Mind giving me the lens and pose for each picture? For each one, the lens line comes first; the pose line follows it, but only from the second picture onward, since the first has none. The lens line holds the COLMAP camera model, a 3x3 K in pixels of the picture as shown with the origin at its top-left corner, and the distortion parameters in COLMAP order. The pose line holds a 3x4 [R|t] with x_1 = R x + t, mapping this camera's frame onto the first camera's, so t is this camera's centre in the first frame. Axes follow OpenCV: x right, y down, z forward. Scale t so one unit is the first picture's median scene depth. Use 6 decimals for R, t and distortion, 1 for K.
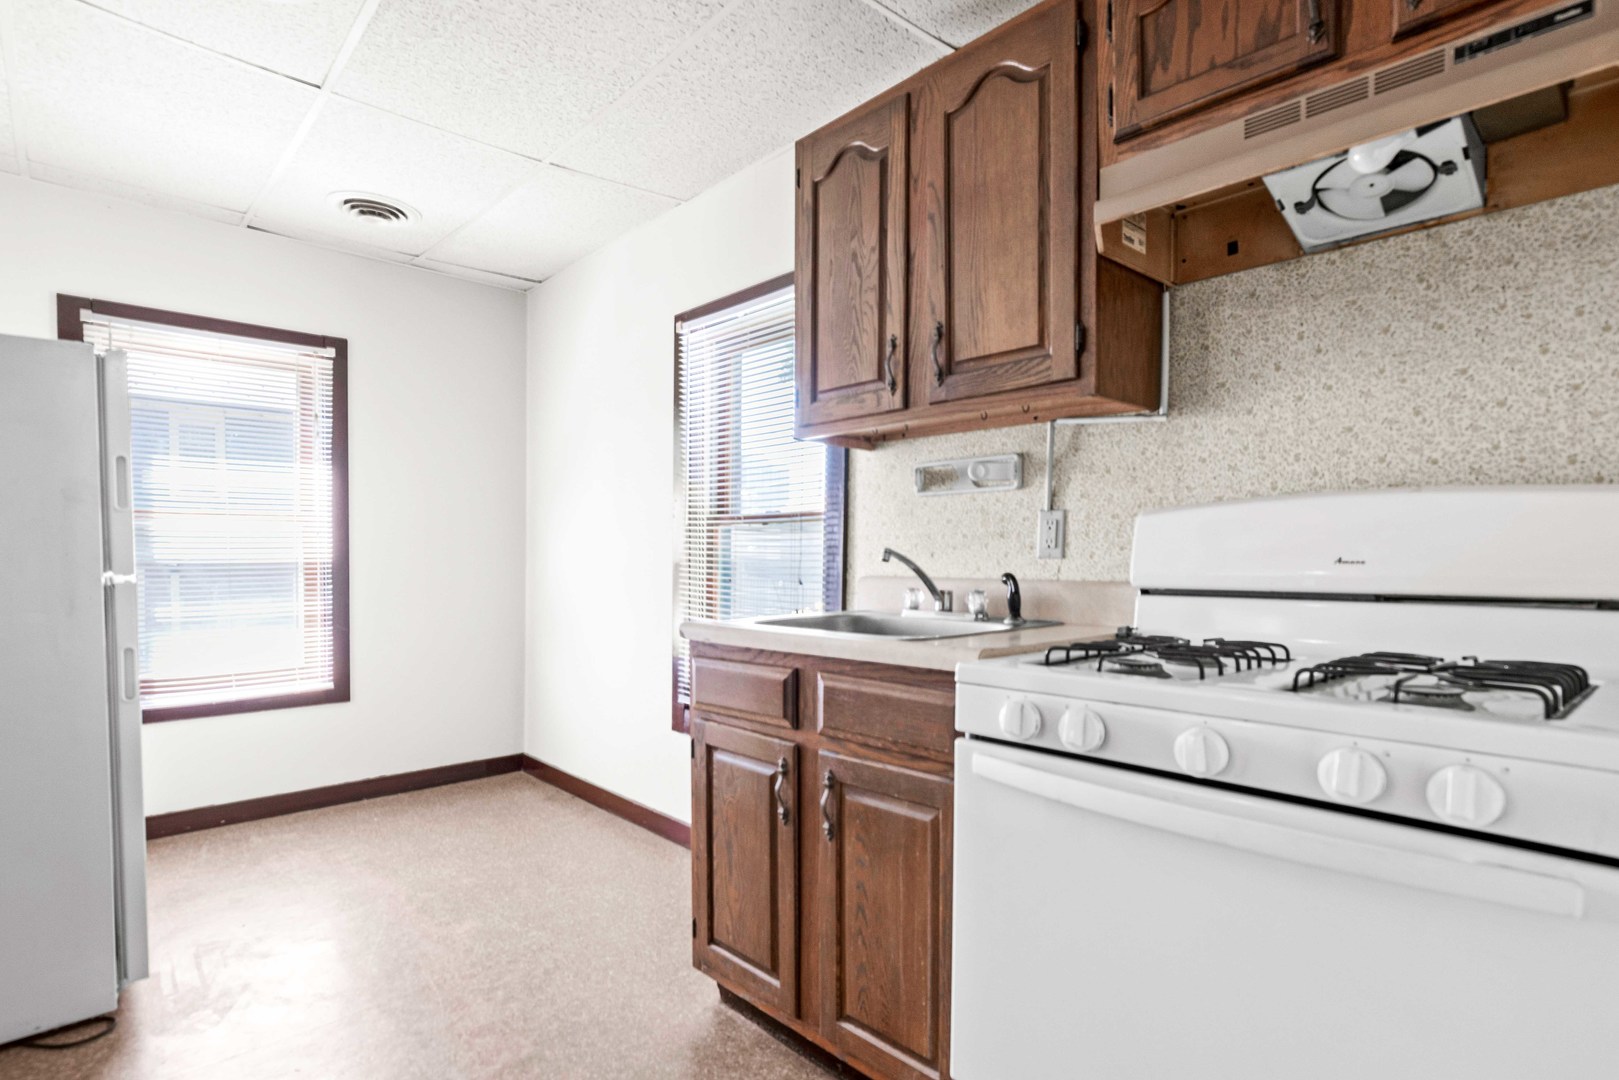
lens RADIAL K [[811.3, 0, 836.3], [0, 811.3, 580.6], [0, 0, 1]] dist [-0.009971, 0.000327]
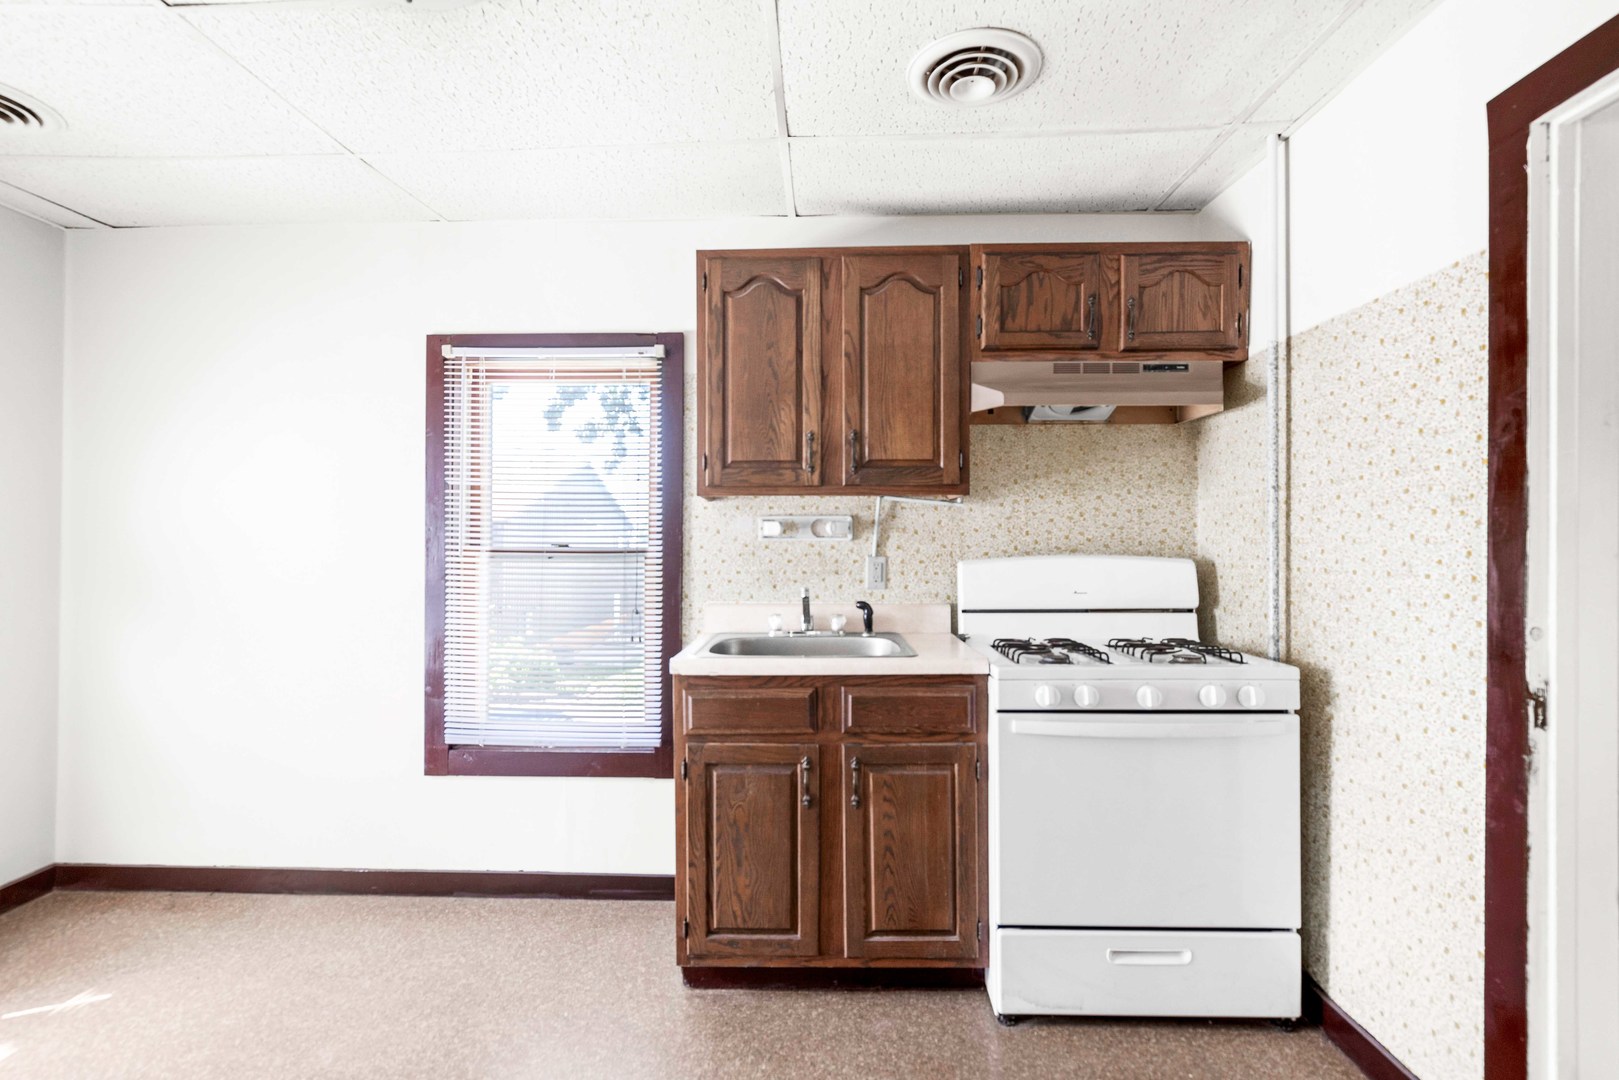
lens RADIAL K [[760.7, 0, 809.5], [0, 760.7, 540.0], [0, 0, 1]] dist [-0.007338, -0.000068]
pose [[0.708285, -0.002464, 0.705923, -0.915012], [0.023522, 0.999521, -0.020112, -0.104640], [-0.705535, 0.030849, 0.708003, 0.120512]]
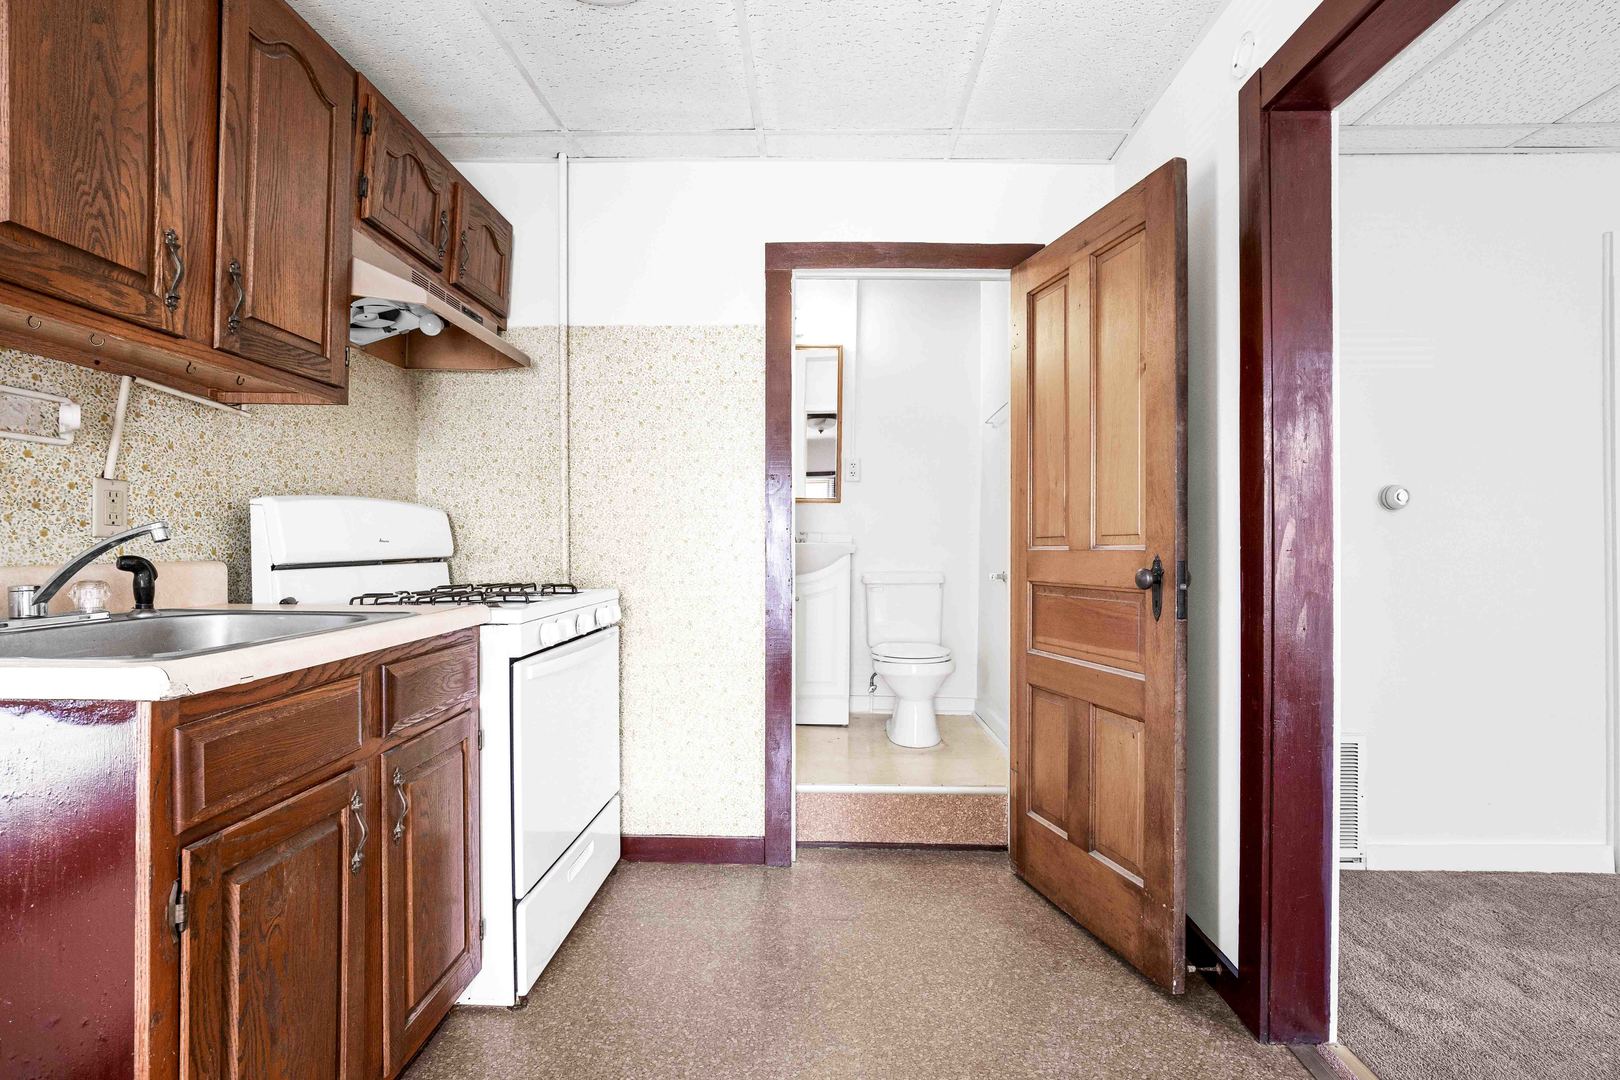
lens RADIAL K [[758.2, 0, 810.0], [0, 758.2, 540.0], [0, 0, 1]] dist [-0.023252, 0.010946]
pose [[-0.704666, -0.003862, 0.709529, -0.891359], [0.011184, 0.999800, 0.016550, -0.033989], [-0.709451, 0.019598, -0.704482, 1.186103]]
